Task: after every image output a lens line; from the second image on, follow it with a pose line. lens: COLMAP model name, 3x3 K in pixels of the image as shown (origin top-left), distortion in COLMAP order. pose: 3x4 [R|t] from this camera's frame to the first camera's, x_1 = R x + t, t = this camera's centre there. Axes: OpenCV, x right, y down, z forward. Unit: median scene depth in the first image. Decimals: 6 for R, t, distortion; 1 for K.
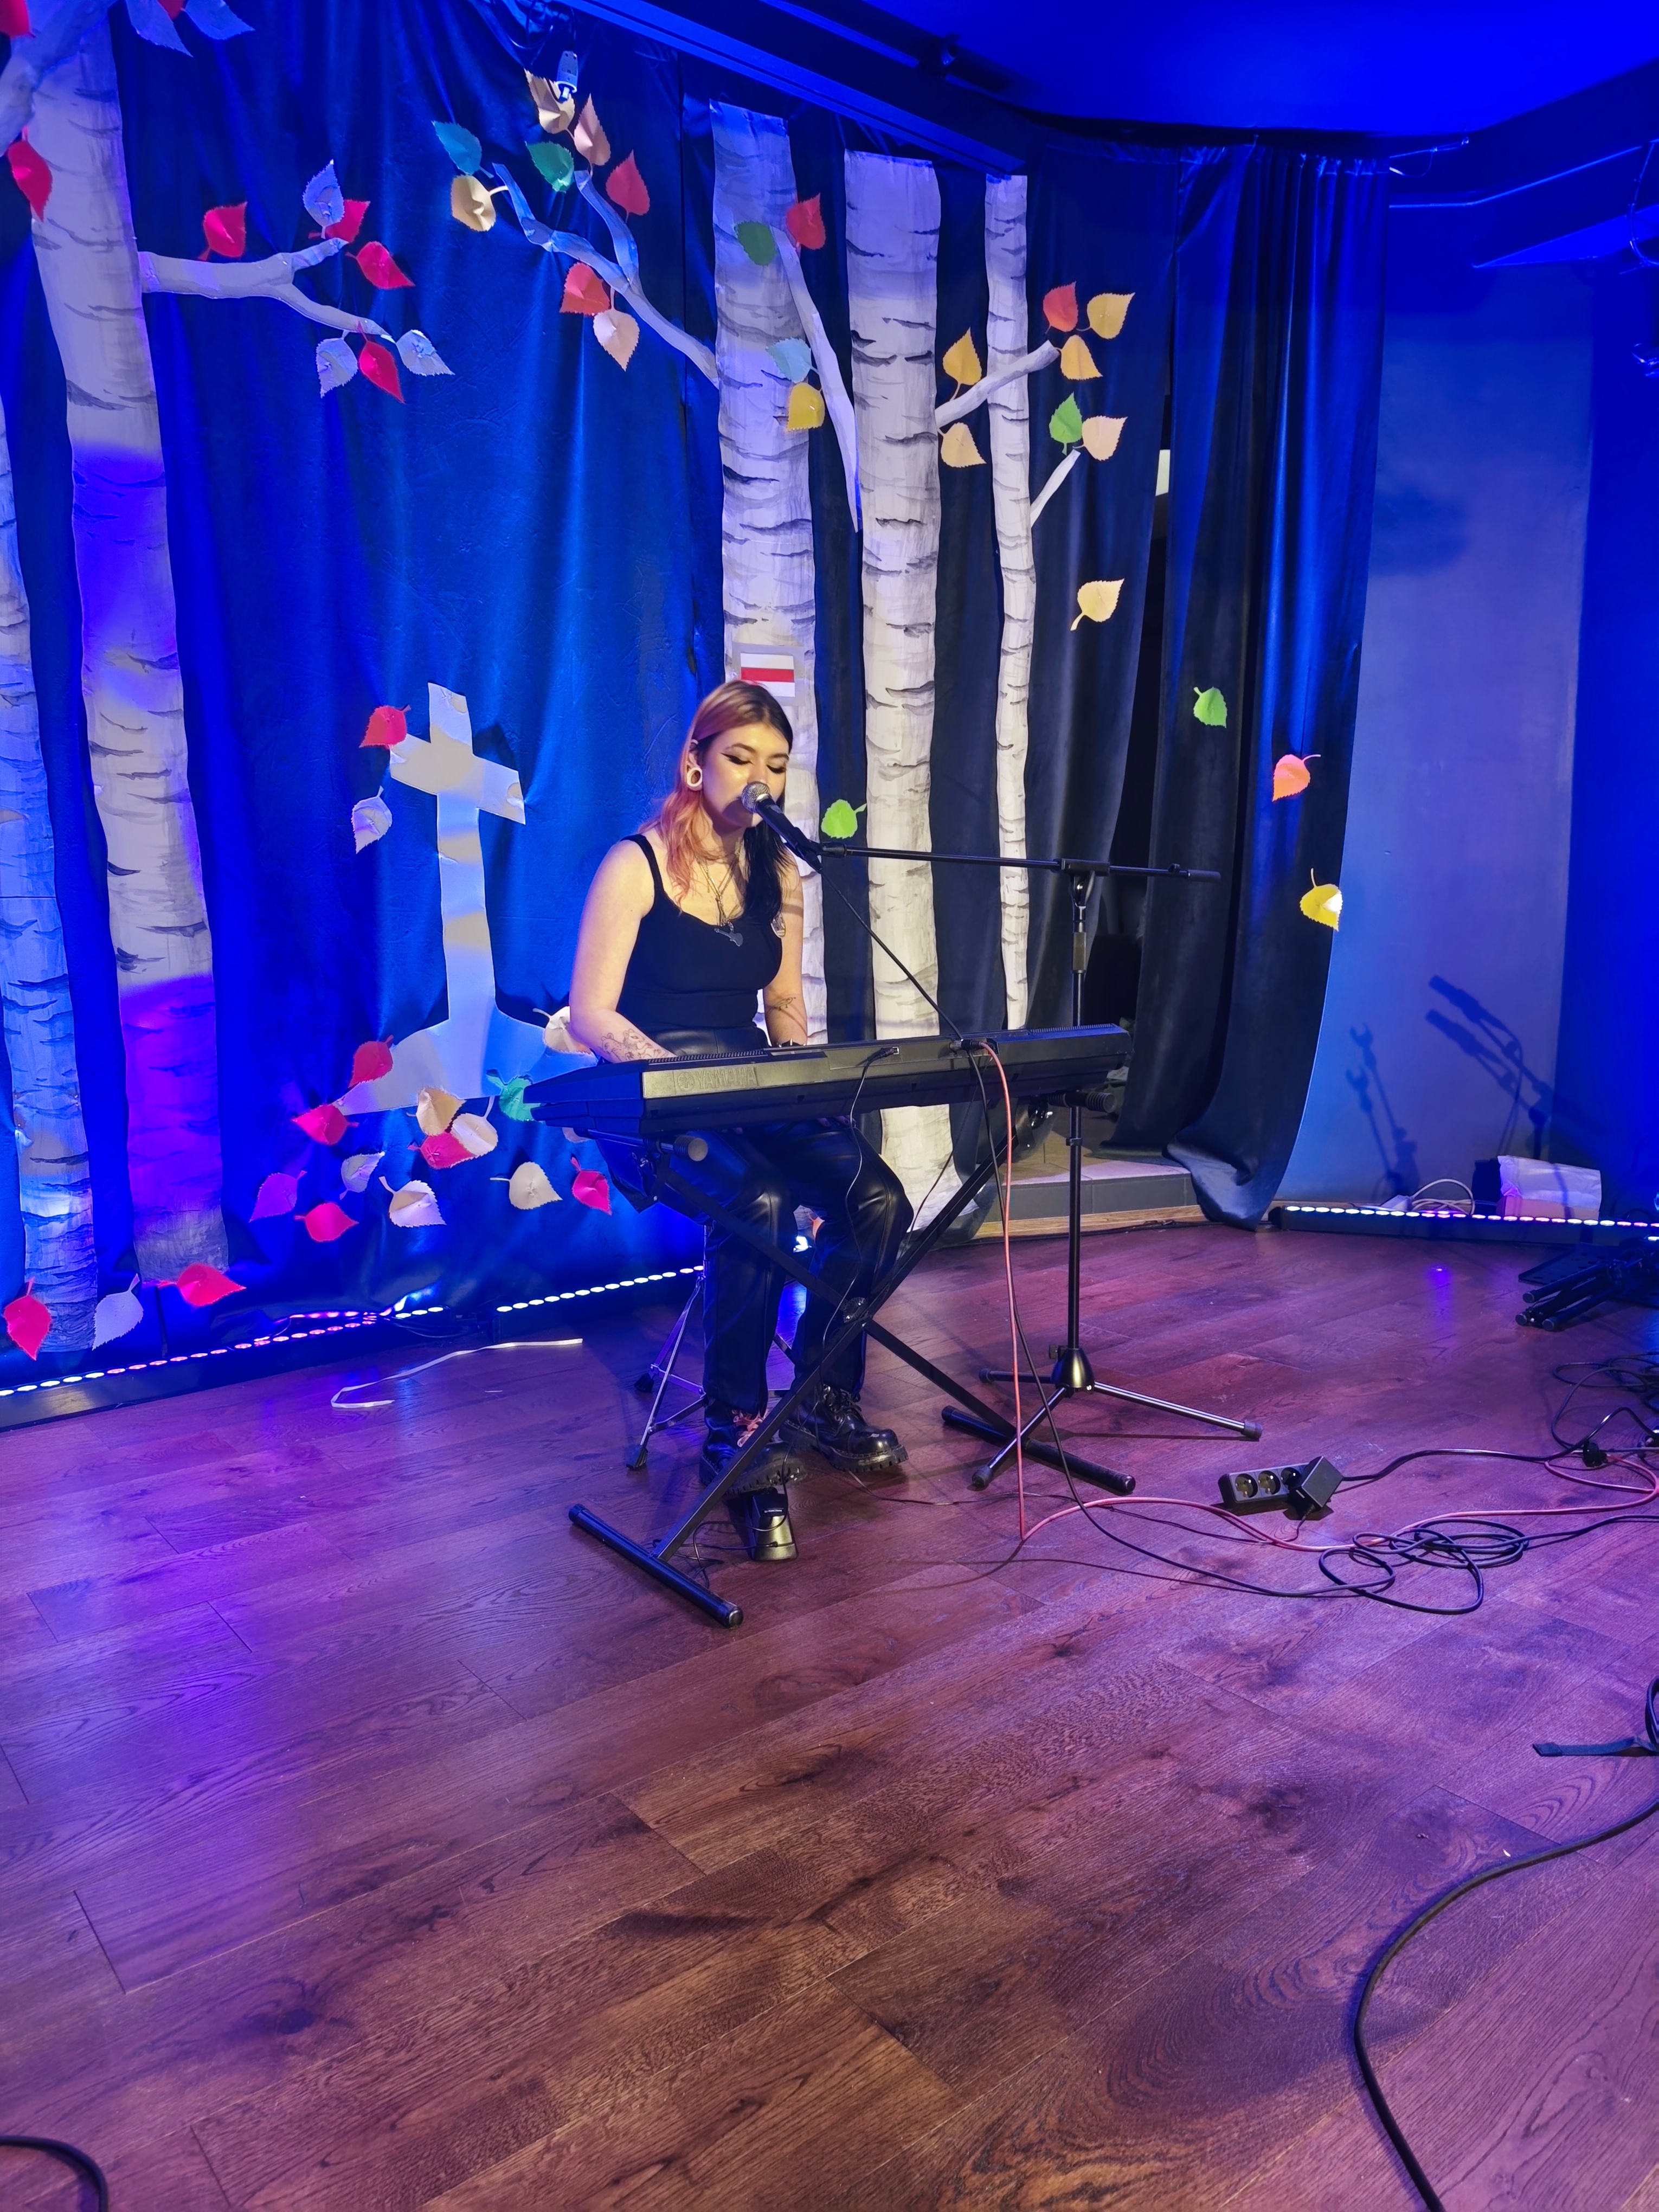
lens RADIAL K [[1497.9, 0, 820.2], [0, 1497.9, 1110.4], [0, 0, 1]] dist [0.034122, -0.033327]
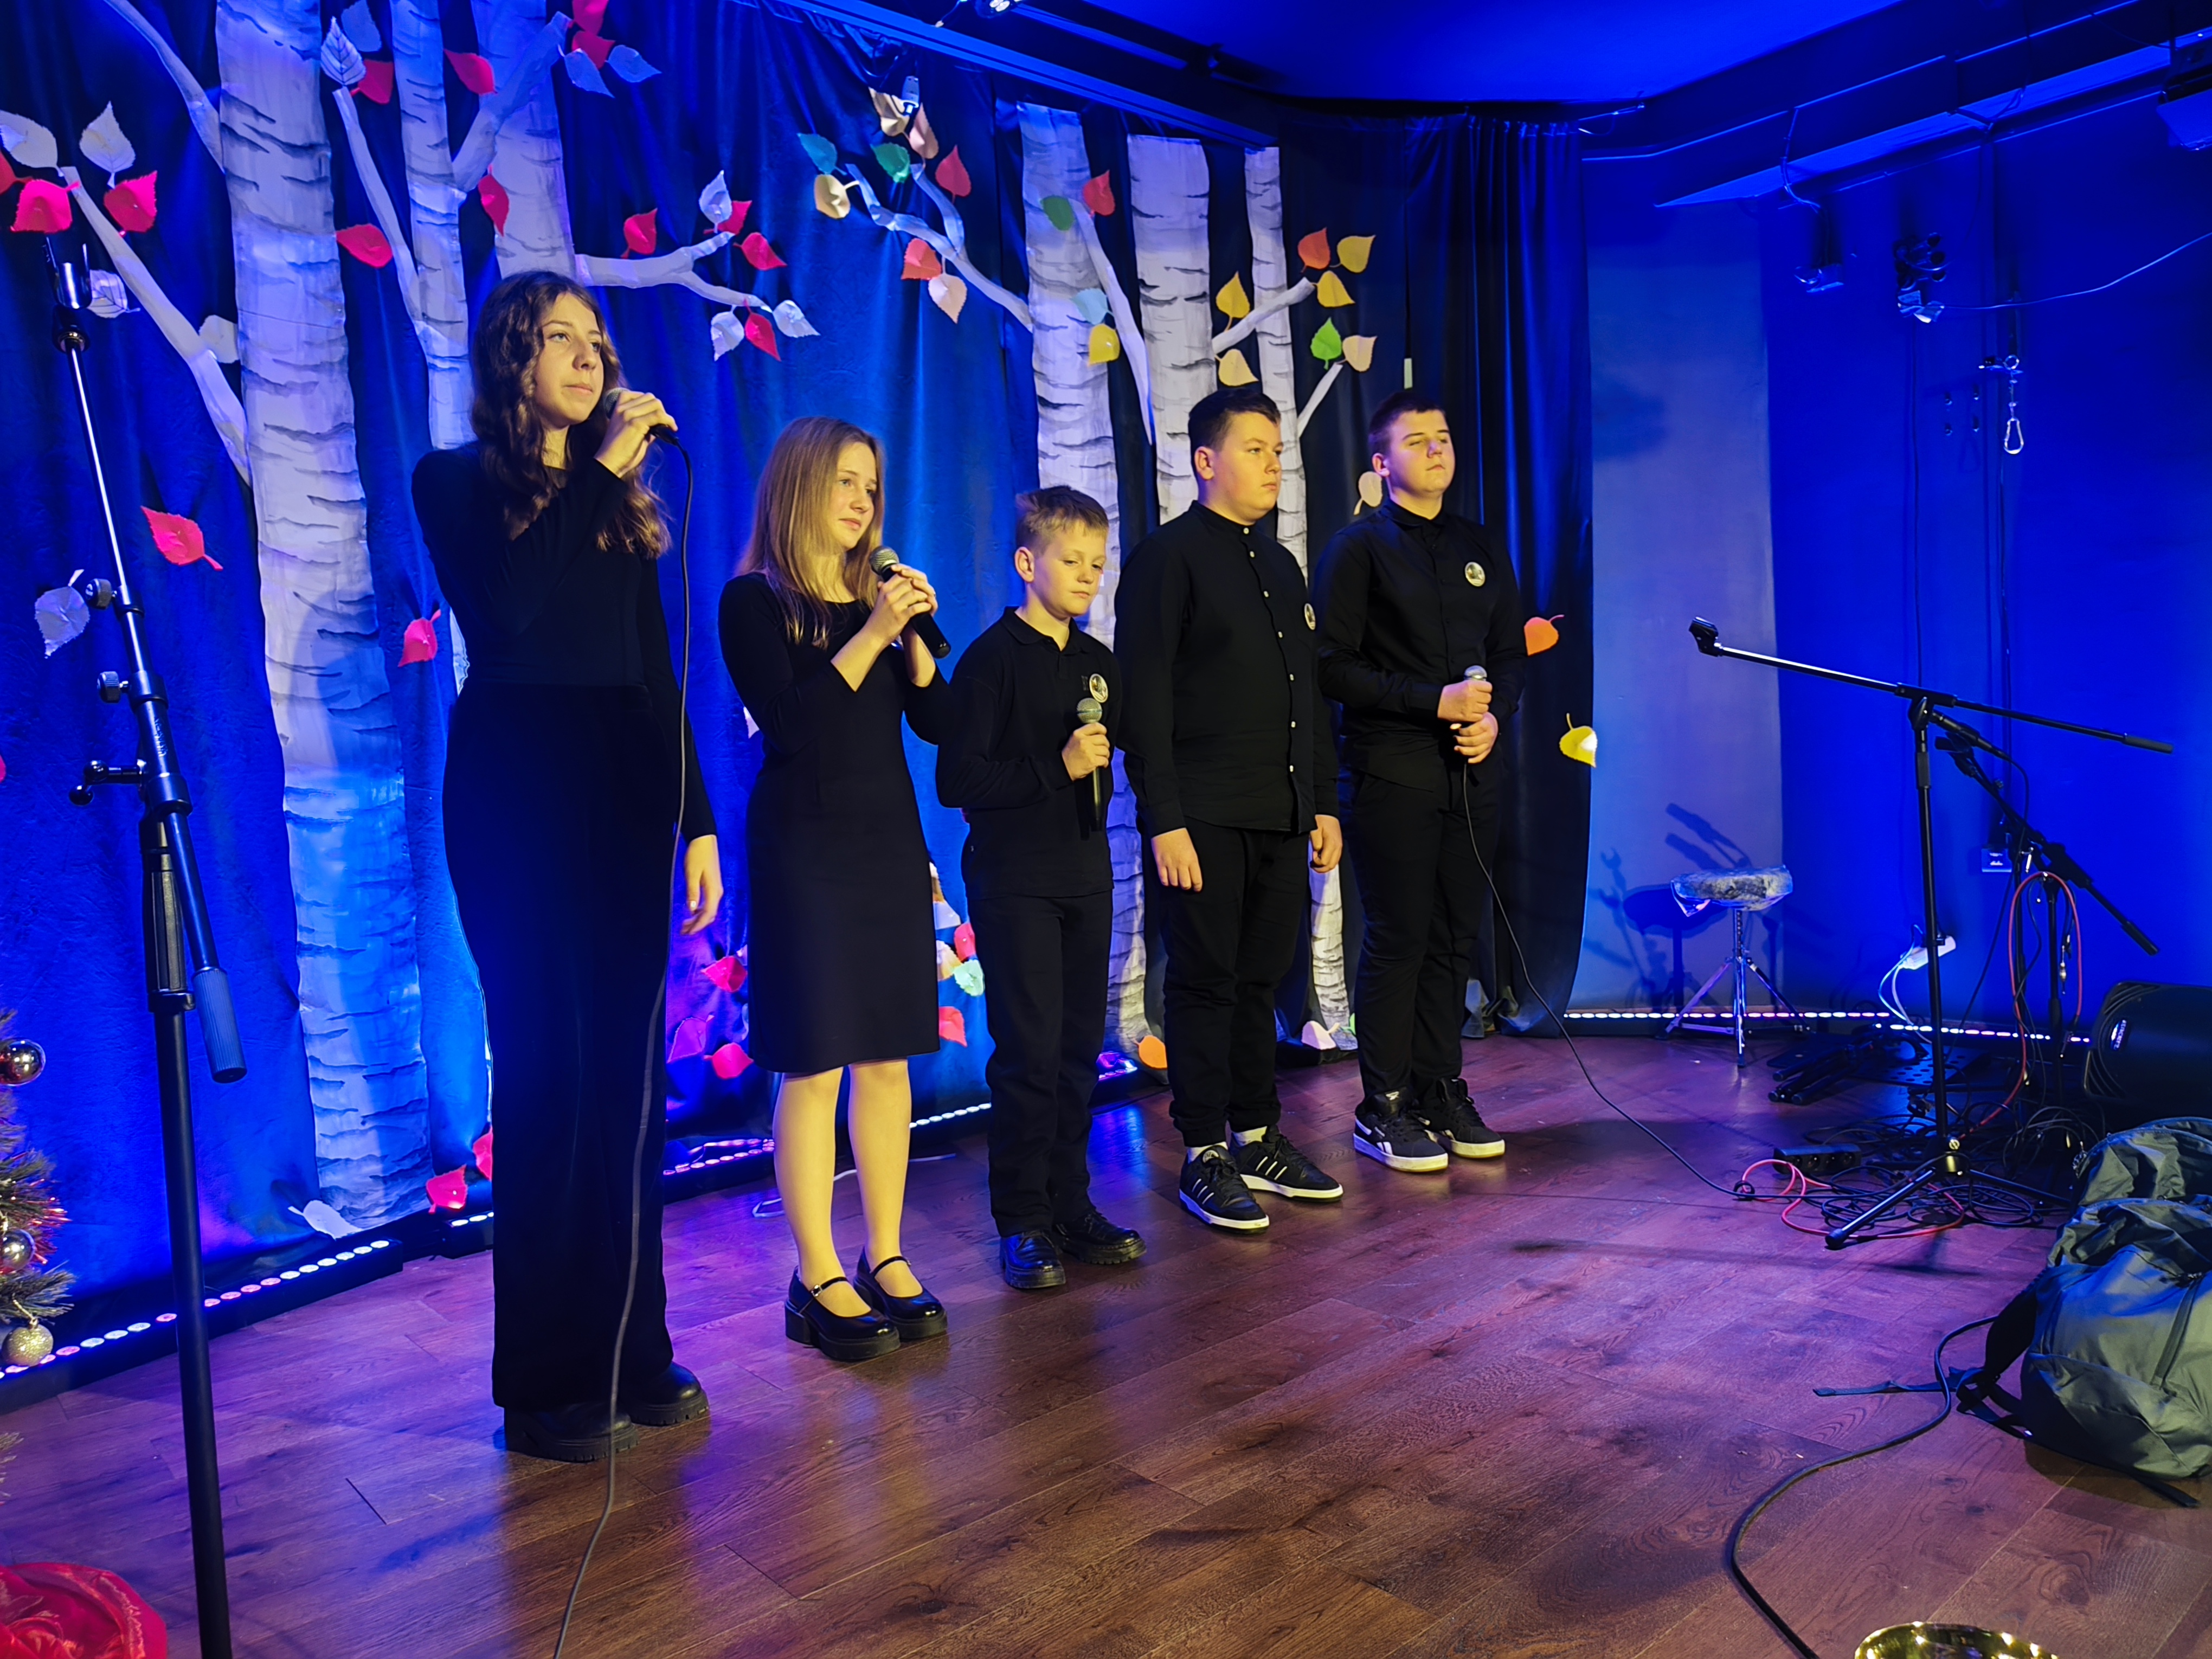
lens RADIAL K [[1520.3, 0, 1091.1], [0, 1520.3, 833.3], [0, 0, 1]] dist [0.025575, -0.028627]
pose [[0.998470, -0.043602, 0.034020, -0.086646], [0.046409, 0.995160, -0.086613, 0.015753], [-0.030079, 0.088059, 0.995661, -0.164470]]
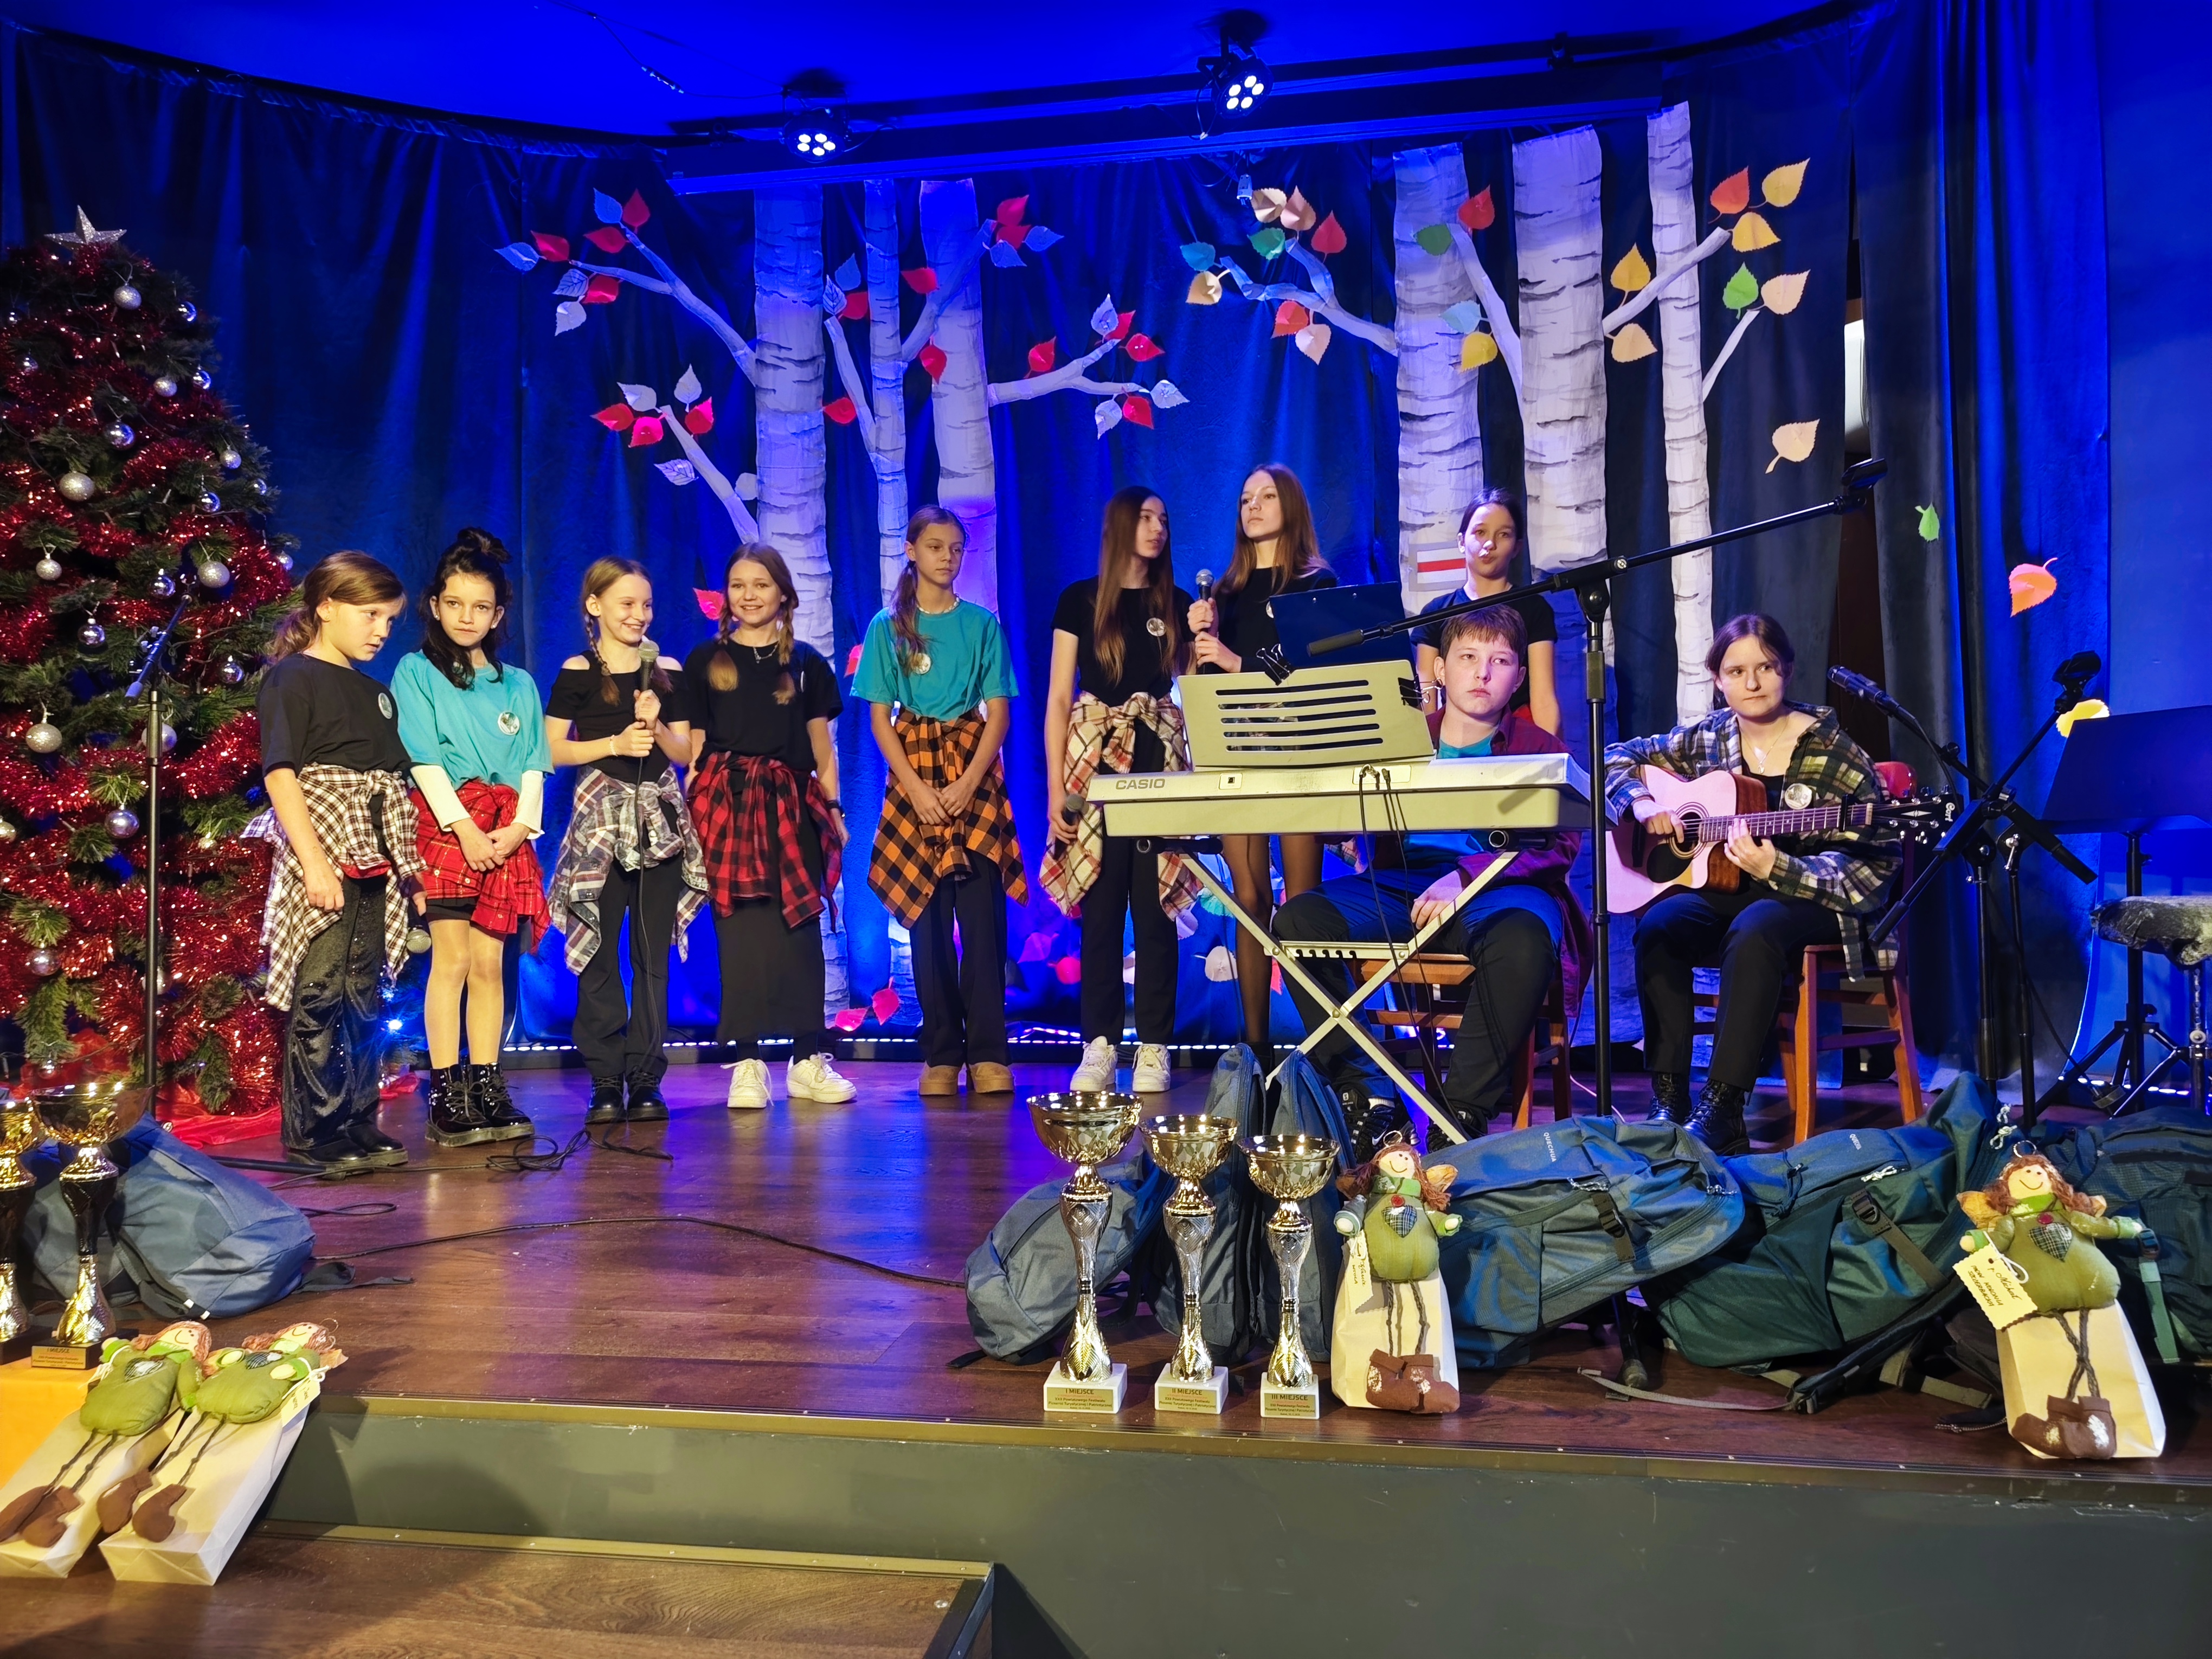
lens RADIAL K [[1481.2, 0, 1126.5], [0, 1481.2, 818.2], [0, 0, 1]] dist [0.026978, -0.030912]
pose [[0.687184, -0.016282, -0.726301, 0.757788], [-0.091888, 0.989771, -0.109128, 0.078613], [0.720649, 0.141730, 0.678659, 0.029304]]
